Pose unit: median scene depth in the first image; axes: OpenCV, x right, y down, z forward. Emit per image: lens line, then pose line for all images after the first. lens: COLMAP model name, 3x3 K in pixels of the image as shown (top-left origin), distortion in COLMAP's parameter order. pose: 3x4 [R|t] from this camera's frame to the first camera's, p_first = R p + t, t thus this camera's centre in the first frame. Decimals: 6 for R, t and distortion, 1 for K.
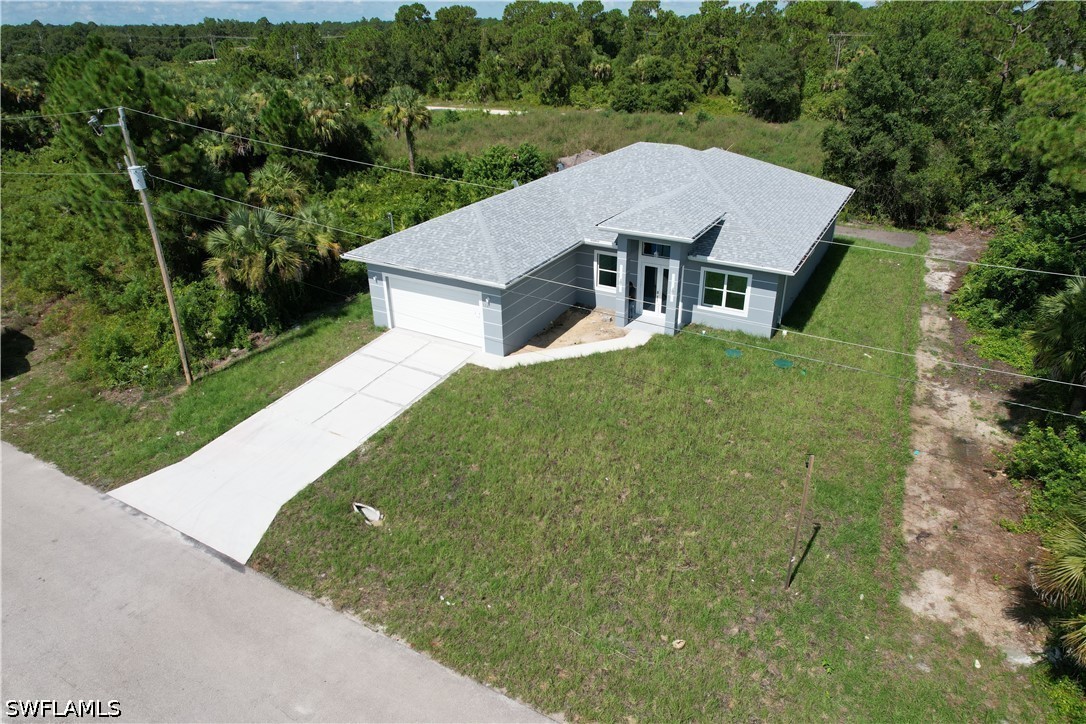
lens RADIAL K [[697.5, 0, 543.0], [0, 697.5, 362.0], [0, 0, 1]] dist [-0.087898, 0.081079]
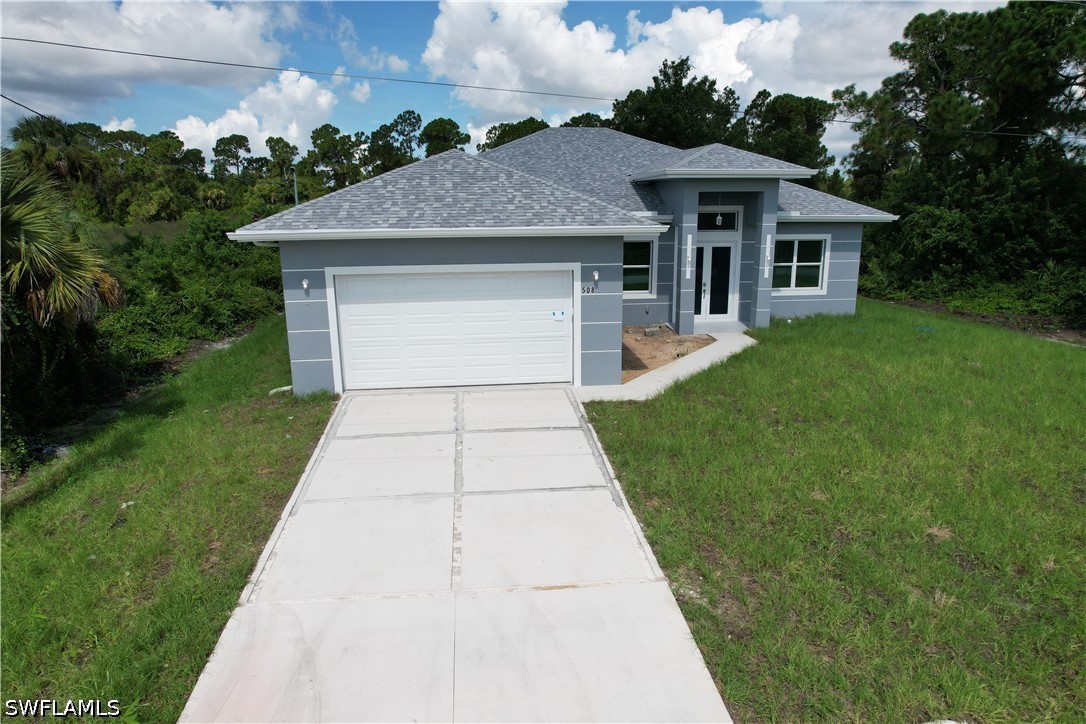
lens RADIAL K [[697.5, 0, 543.0], [0, 697.5, 362.0], [0, 0, 1]] dist [-0.087898, 0.081079]
pose [[0.810678, -0.130073, 0.570861, -0.399973], [0.258440, 0.954381, -0.149551, 0.039052], [-0.525366, 0.268770, 0.807312, 0.580971]]
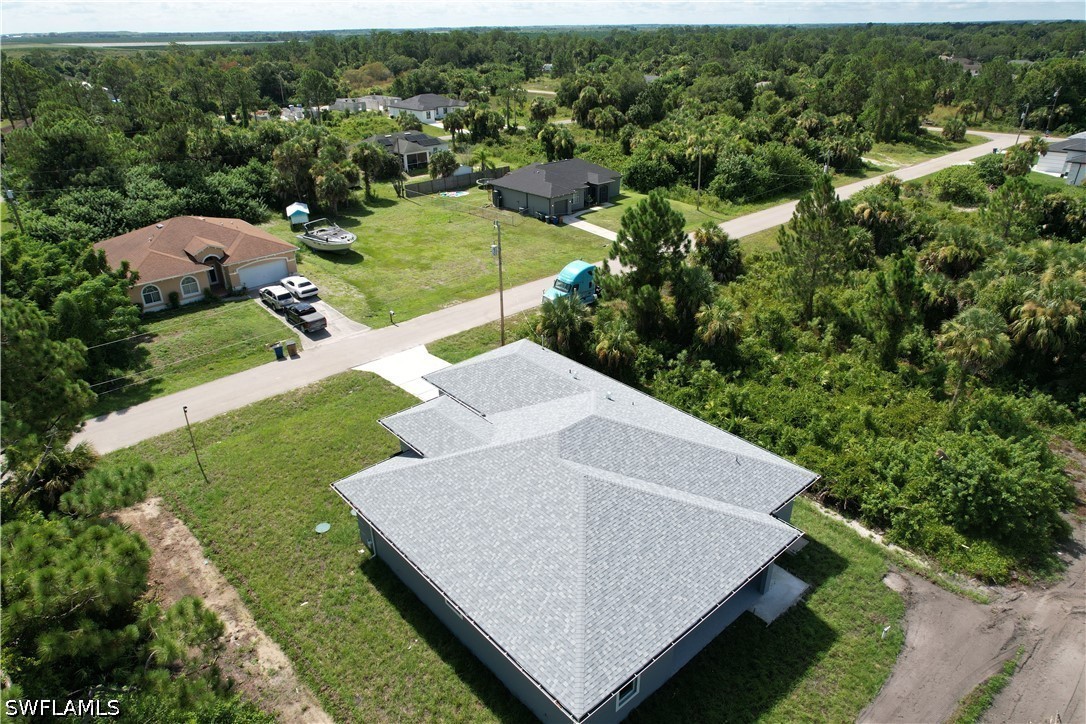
lens RADIAL K [[697.5, 0, 543.0], [0, 697.5, 362.0], [0, 0, 1]] dist [-0.087898, 0.081079]
pose [[-0.323698, 0.427446, -0.844103, 1.082996], [-0.412238, 0.739291, 0.532456, -0.996410], [0.851634, 0.520326, -0.063098, 1.180198]]
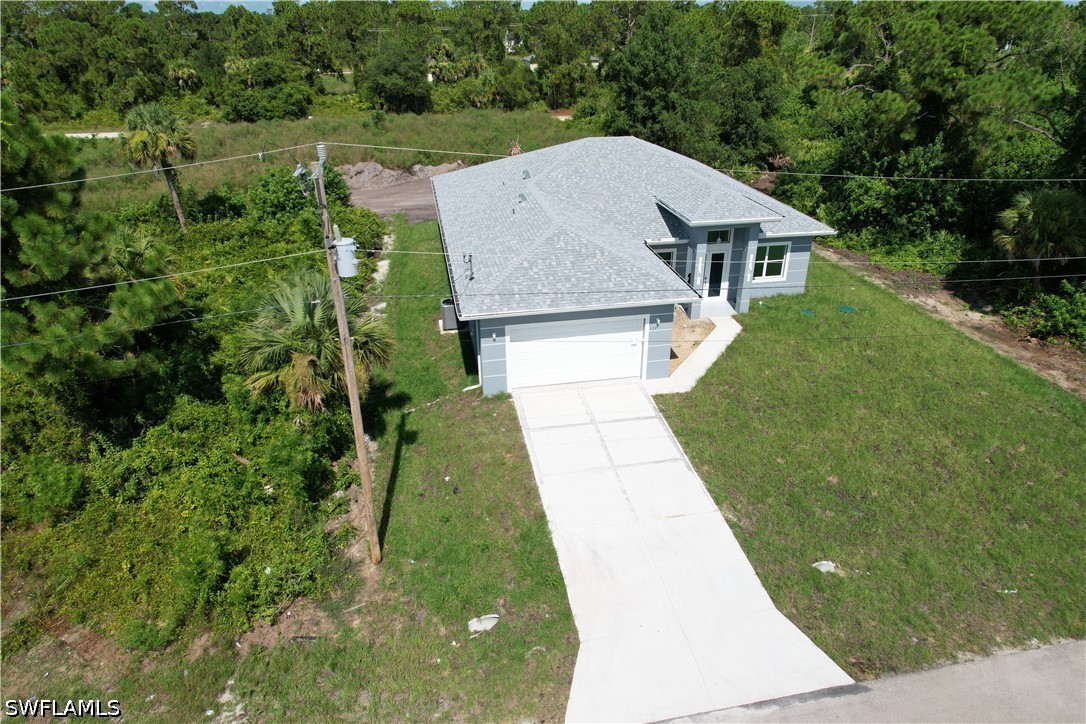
lens RADIAL K [[697.5, 0, 543.0], [0, 697.5, 362.0], [0, 0, 1]] dist [-0.087898, 0.081079]
pose [[0.761965, -0.285013, 0.581530, -0.695227], [0.283746, 0.954099, 0.095826, -0.158341], [-0.582149, 0.091990, 0.807862, 0.344599]]
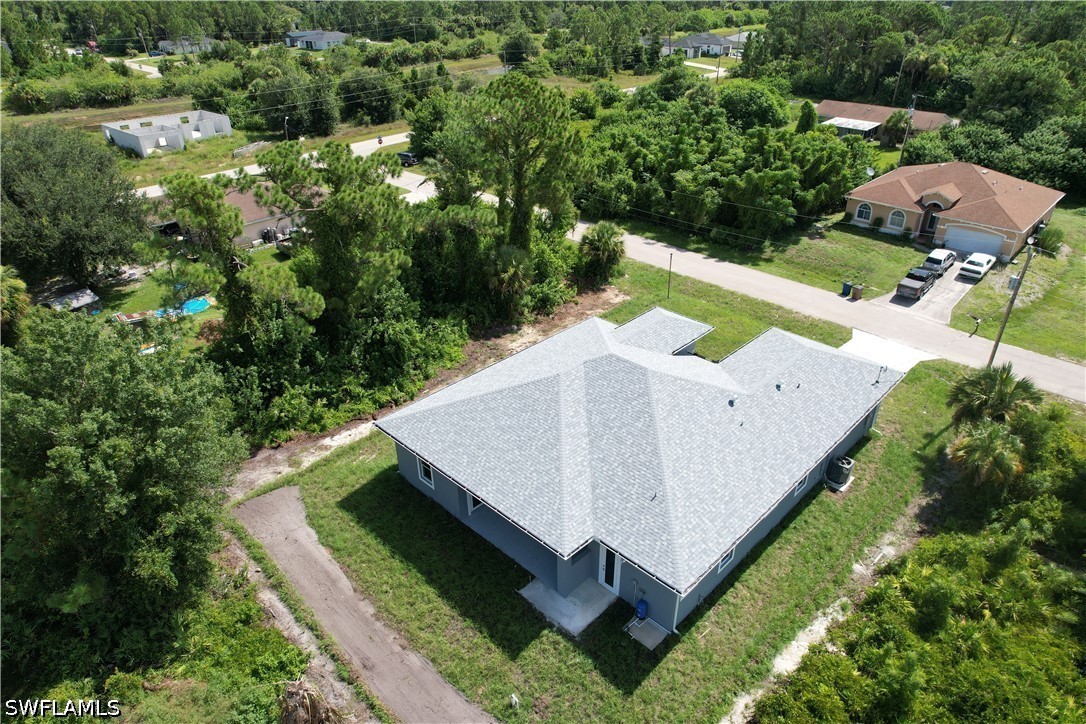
lens RADIAL K [[697.5, 0, 543.0], [0, 697.5, 362.0], [0, 0, 1]] dist [-0.087898, 0.081079]
pose [[-0.965861, -0.115371, 0.231954, 0.086145], [0.129280, 0.561252, 0.817486, -1.320234], [-0.224499, 0.819564, -0.527176, 1.831921]]
